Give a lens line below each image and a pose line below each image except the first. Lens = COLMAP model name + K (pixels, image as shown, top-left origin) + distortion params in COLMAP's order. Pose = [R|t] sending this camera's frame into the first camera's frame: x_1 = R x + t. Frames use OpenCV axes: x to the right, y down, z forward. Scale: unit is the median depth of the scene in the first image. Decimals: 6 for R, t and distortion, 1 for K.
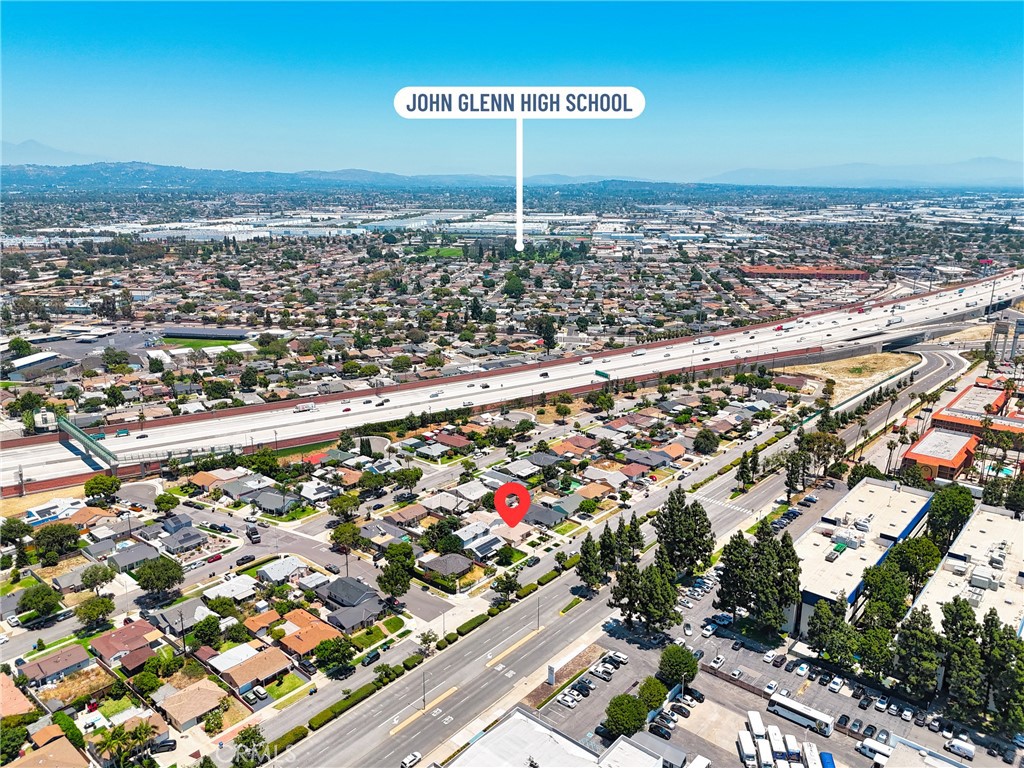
lens RADIAL K [[762.4, 0, 516.6], [0, 762.4, 382.7], [0, 0, 1]] dist [0.102173, -0.129880]
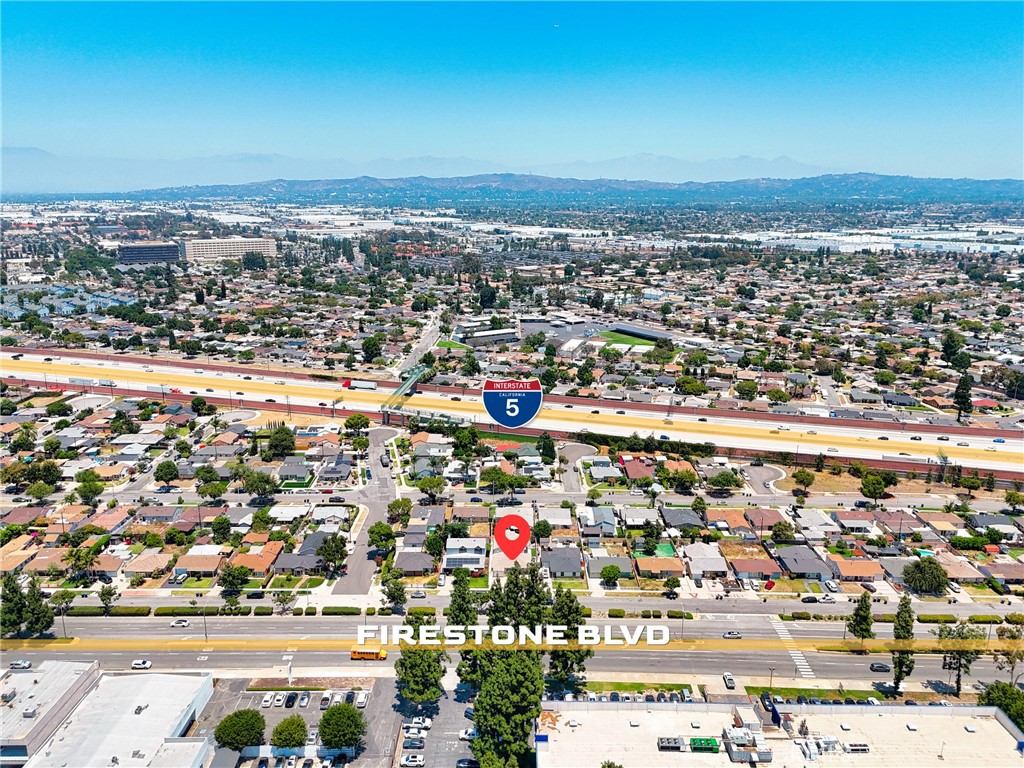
lens RADIAL K [[762.4, 0, 516.6], [0, 762.4, 382.7], [0, 0, 1]] dist [0.102173, -0.129880]
pose [[0.633325, 0.183312, -0.751862, 0.470994], [-0.192616, 0.978305, 0.076273, -0.065833], [0.749532, 0.096515, 0.654894, 0.265484]]
